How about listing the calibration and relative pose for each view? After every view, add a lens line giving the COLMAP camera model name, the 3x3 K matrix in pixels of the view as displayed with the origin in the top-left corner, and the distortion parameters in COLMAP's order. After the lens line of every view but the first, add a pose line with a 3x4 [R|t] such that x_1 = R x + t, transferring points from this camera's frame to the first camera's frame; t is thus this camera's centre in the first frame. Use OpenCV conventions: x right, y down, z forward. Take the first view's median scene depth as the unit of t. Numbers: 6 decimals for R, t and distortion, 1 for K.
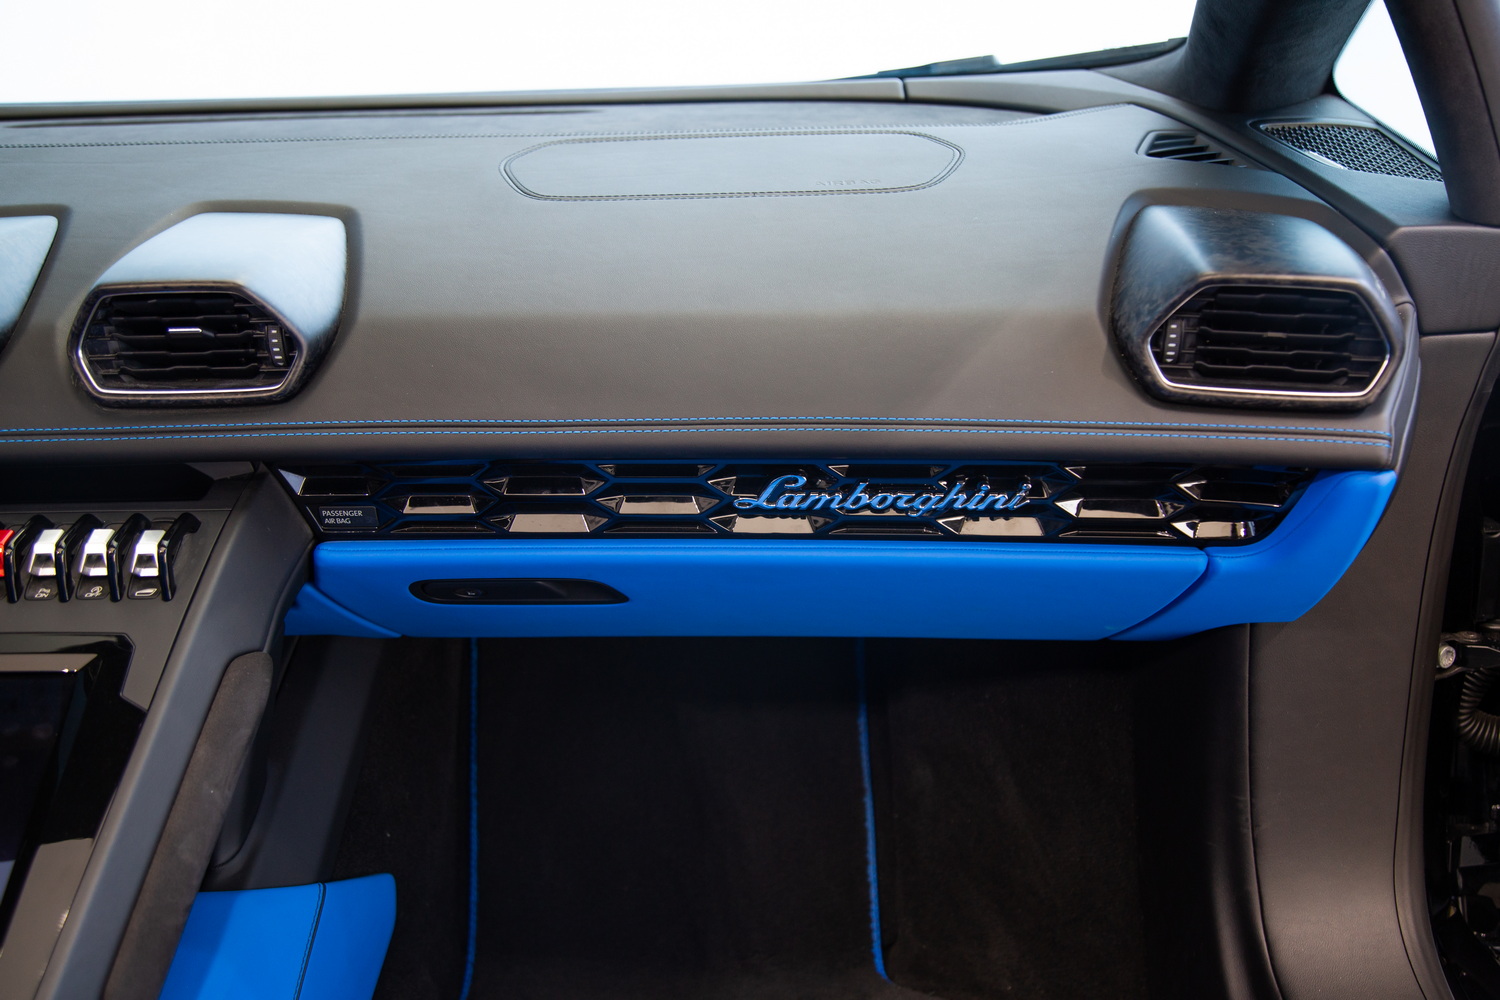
lens RADIAL K [[1401.7, 0, 750.0], [0, 1401.7, 500.0], [0, 0, 1]] dist [-0.016322, -0.004974]
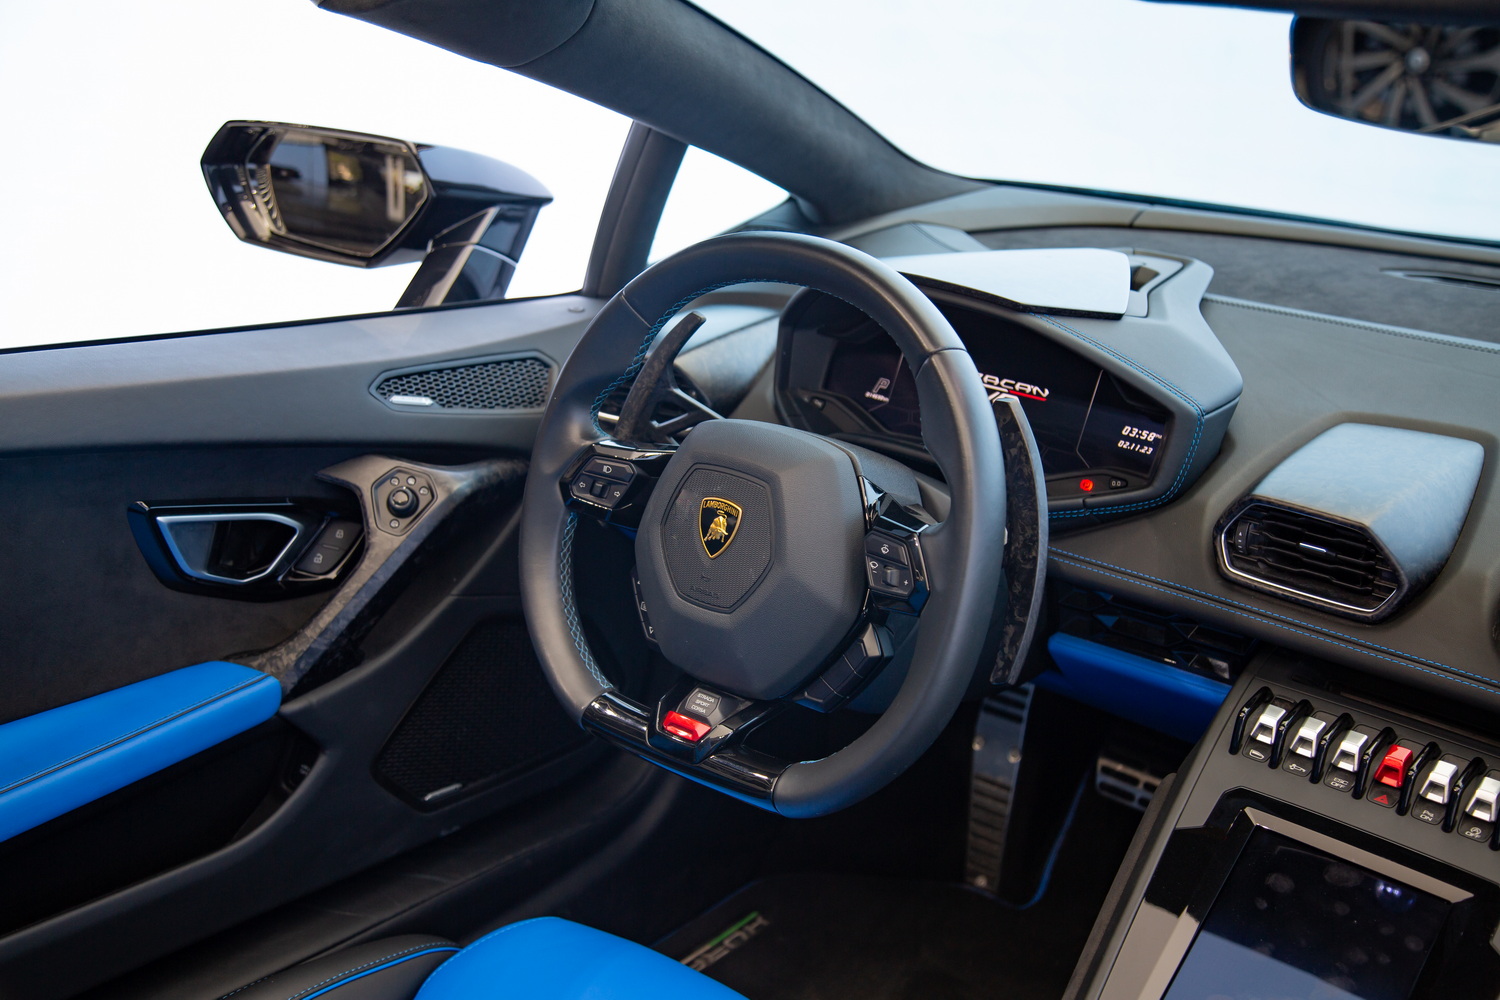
lens RADIAL K [[1638.4, 0, 750.0], [0, 1638.4, 500.0], [0, 0, 1]] dist [0.054835, 0.011894]
pose [[0.763625, 0.270858, -0.586100, -0.184136], [-0.259814, 0.959922, 0.105105, -0.167447], [0.591079, 0.072016, 0.803393, -0.415121]]
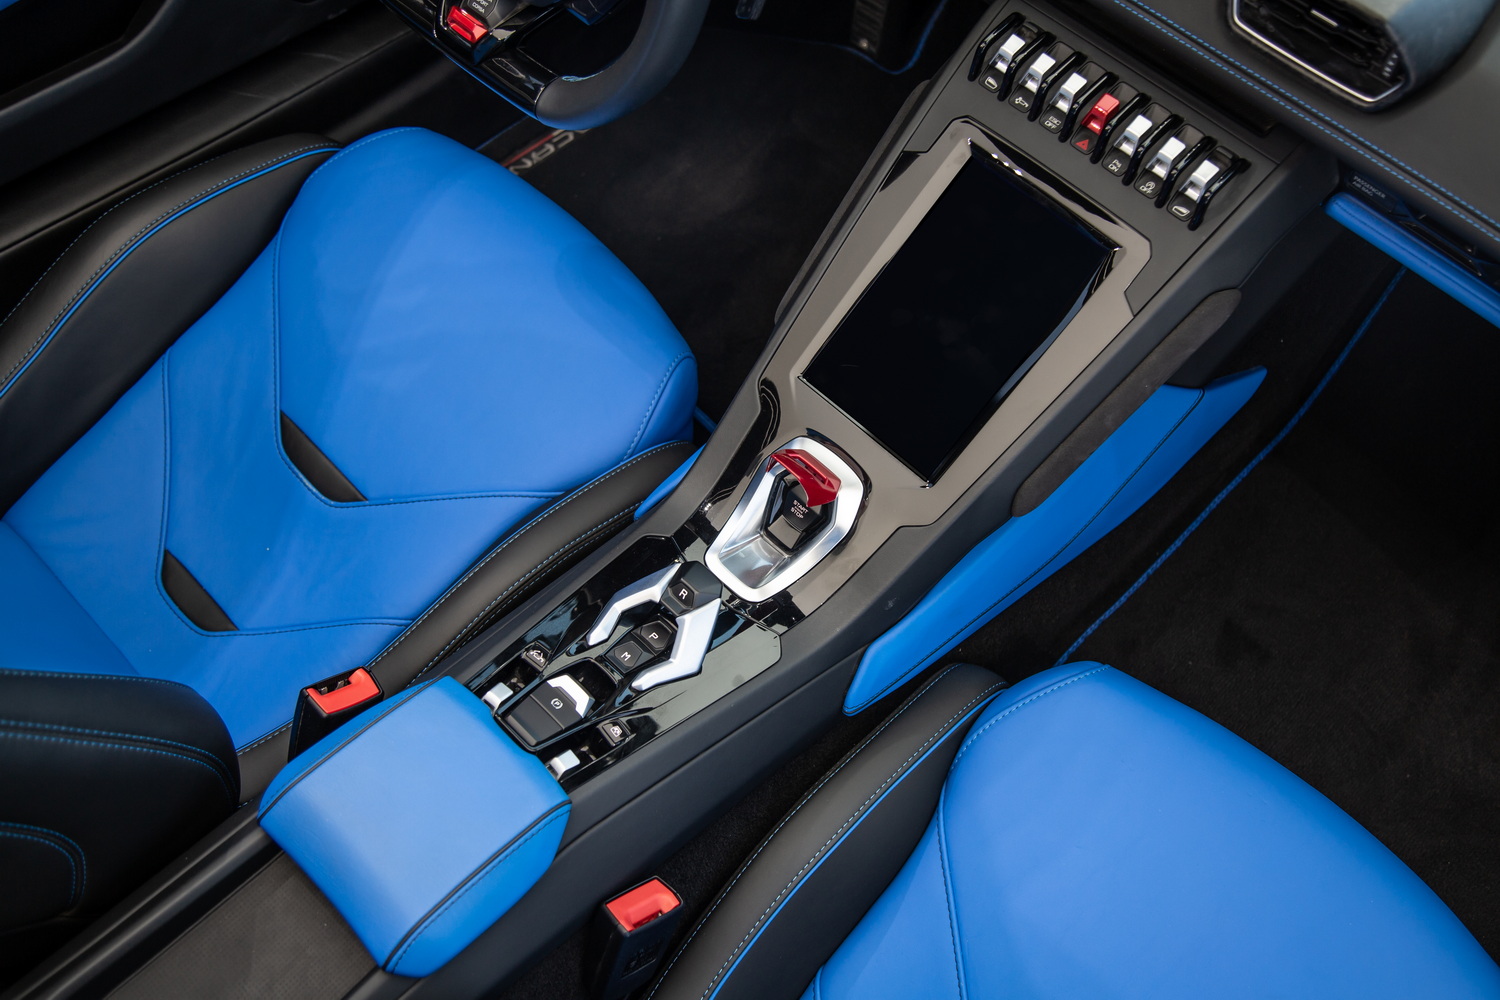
lens RADIAL K [[1525.3, 0, 750.0], [0, 1525.3, 500.0], [0, 0, 1]] dist [0.028860, 0.001688]
pose [[0.711801, 0.619815, -0.330407, -0.087000], [-0.266508, 0.673565, 0.689408, -0.548185], [0.649856, -0.402666, 0.644630, -0.214991]]
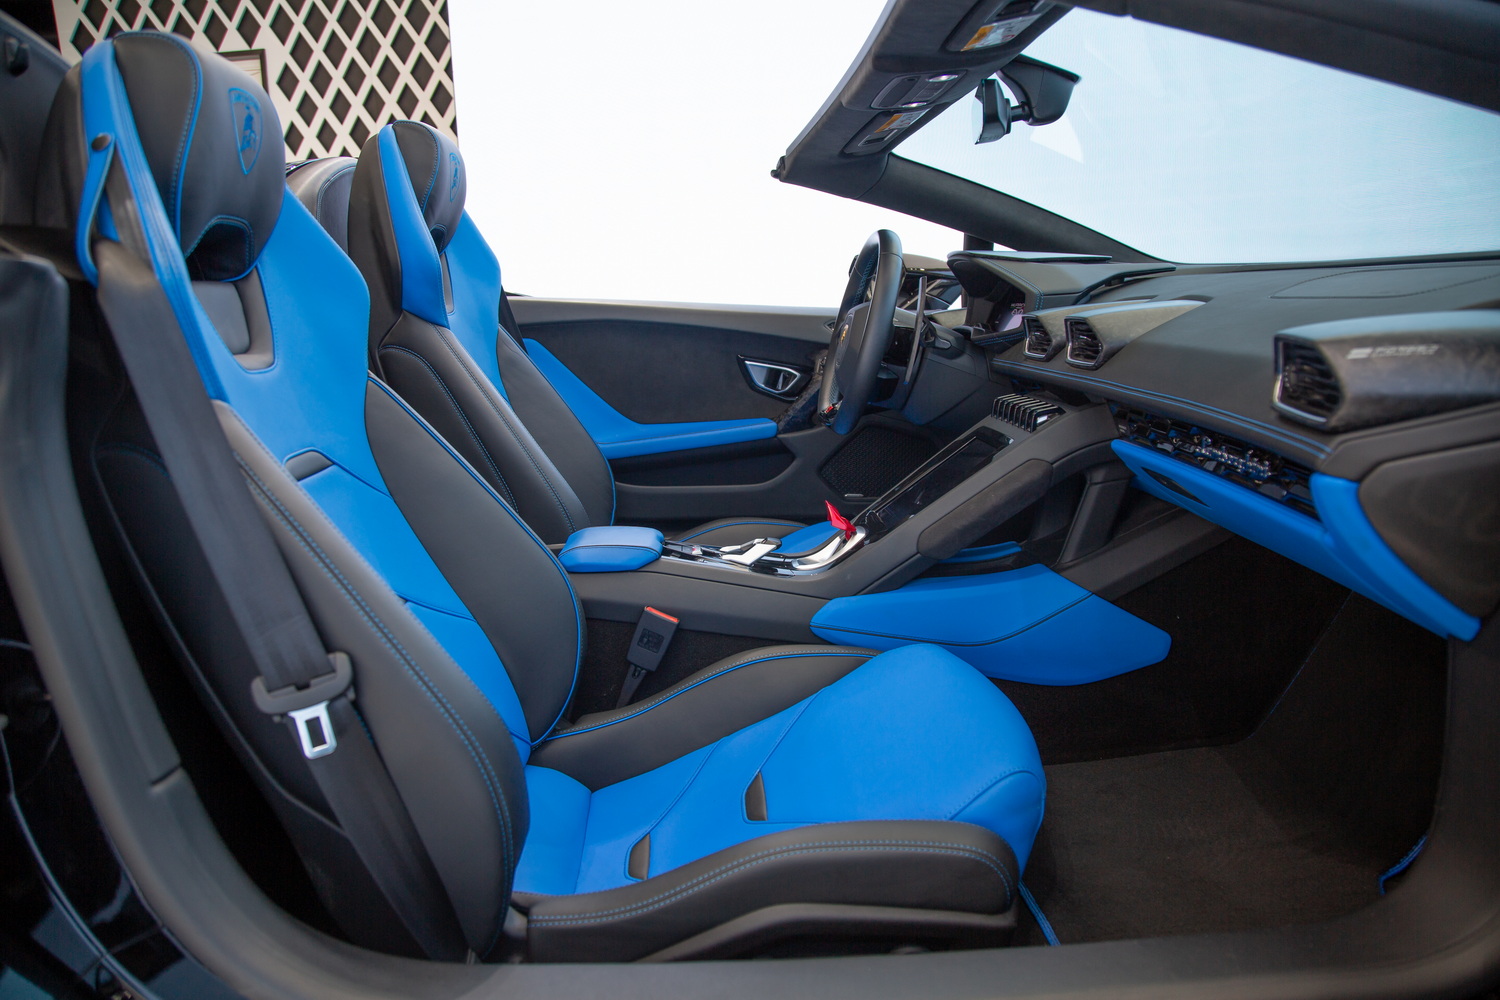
lens RADIAL K [[1012.4, 0, 750.0], [0, 1012.4, 500.0], [0, 0, 1]] dist [-0.086146, 0.008859]
pose [[0.059071, 0.216031, -0.974598, 1.292885], [-0.270324, 0.943286, 0.192706, -0.026475], [0.960955, 0.252074, 0.114119, 0.286534]]
